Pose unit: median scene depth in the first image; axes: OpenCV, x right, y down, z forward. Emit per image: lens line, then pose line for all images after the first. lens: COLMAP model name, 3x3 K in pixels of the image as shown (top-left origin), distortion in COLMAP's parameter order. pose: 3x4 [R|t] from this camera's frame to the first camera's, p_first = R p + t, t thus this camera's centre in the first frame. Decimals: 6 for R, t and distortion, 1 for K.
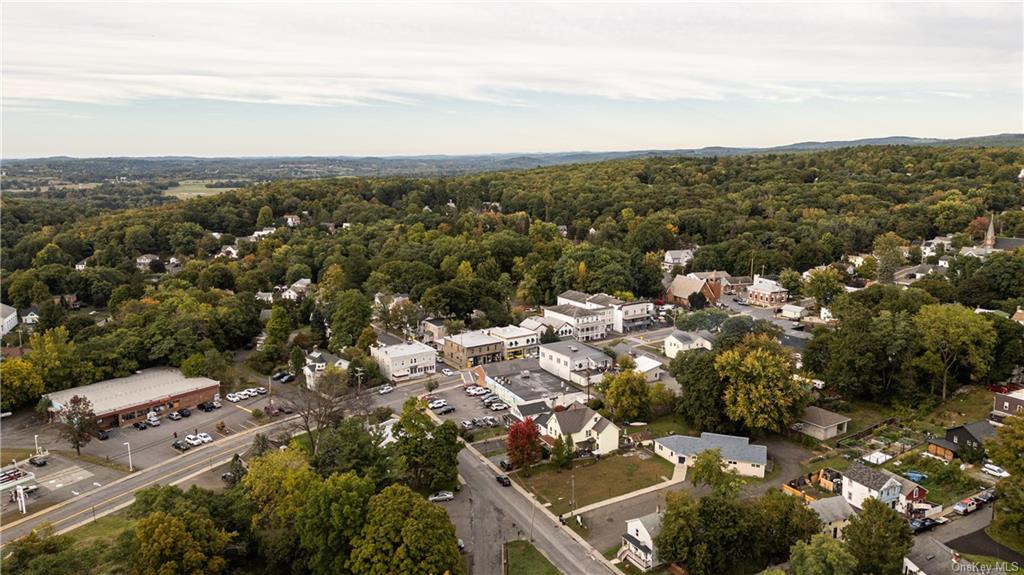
lens RADIAL K [[712.2, 0, 512.0], [0, 712.2, 287.5], [0, 0, 1]] dist [0.061865, -0.049383]
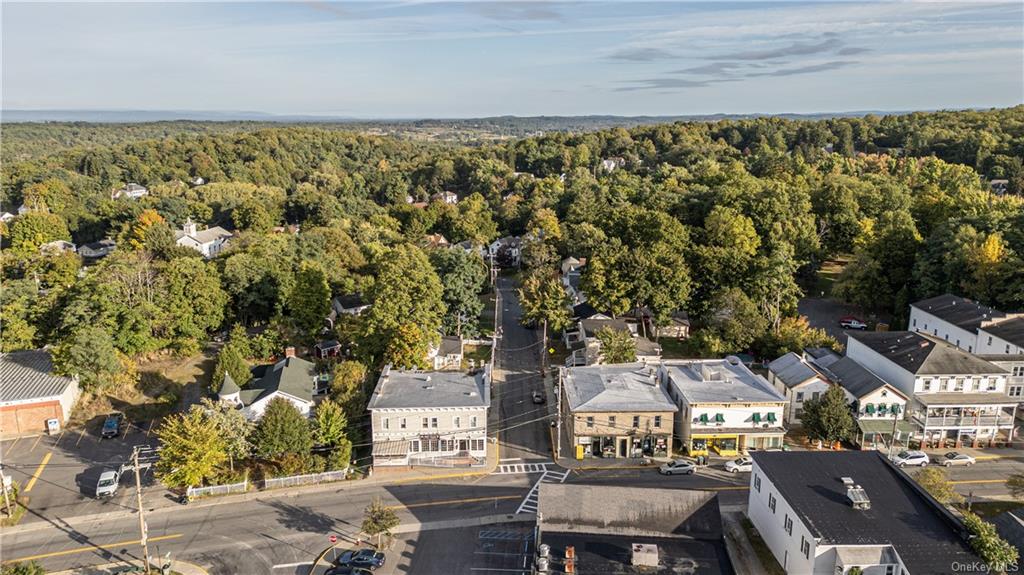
lens RADIAL K [[712.2, 0, 513.2], [0, 712.2, 287.8], [0, 0, 1]] dist [0.061865, -0.049383]
pose [[0.851539, 0.123935, -0.509432, 0.093846], [-0.094625, 0.992033, 0.083171, -0.014394], [0.515681, -0.022618, 0.856482, 0.559675]]
